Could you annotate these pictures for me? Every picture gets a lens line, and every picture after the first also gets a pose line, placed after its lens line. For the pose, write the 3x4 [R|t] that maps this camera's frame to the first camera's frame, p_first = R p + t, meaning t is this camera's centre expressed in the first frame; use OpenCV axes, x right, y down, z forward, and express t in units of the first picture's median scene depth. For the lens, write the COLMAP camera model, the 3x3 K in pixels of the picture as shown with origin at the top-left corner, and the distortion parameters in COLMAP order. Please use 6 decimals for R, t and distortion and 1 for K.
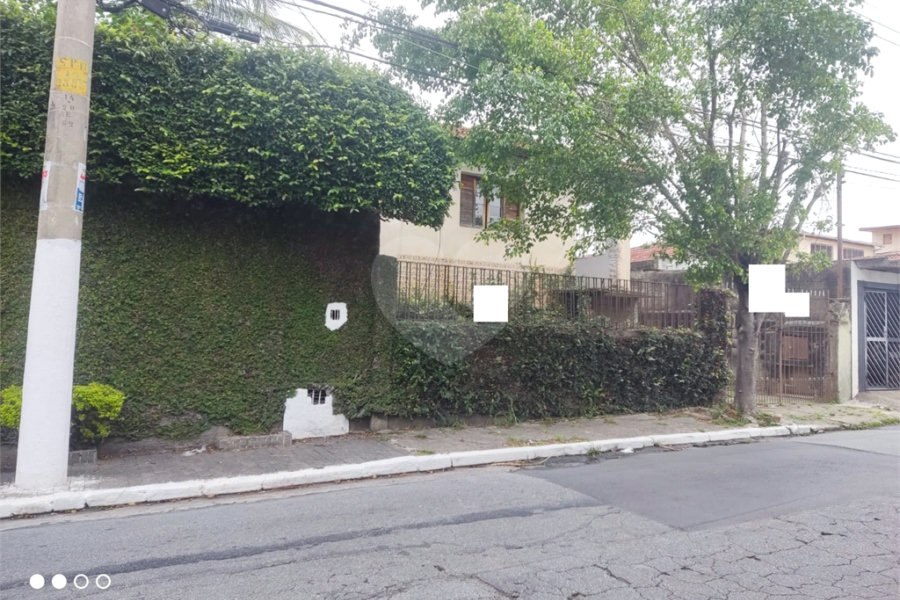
lens RADIAL K [[667.4, 0, 448.9], [0, 667.4, 298.7], [0, 0, 1]] dist [0.109347, -0.137252]
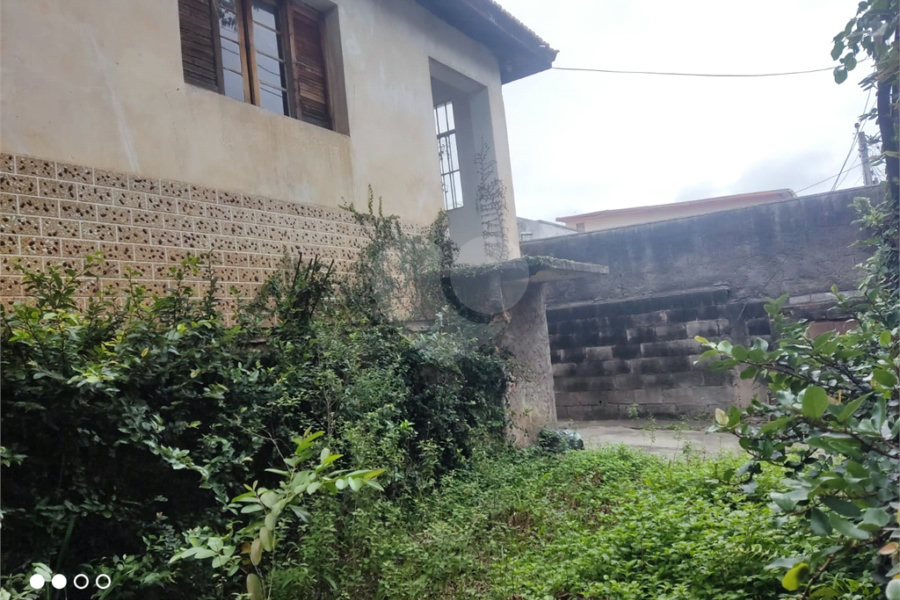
lens RADIAL K [[667.4, 0, 471.8], [0, 667.4, 300.6], [0, 0, 1]] dist [0.109347, -0.137252]
pose [[0.849338, -0.082214, 0.521407, -0.069210], [0.096953, 0.995289, -0.000996, 0.013181], [-0.518869, 0.051398, 0.853307, 1.015299]]
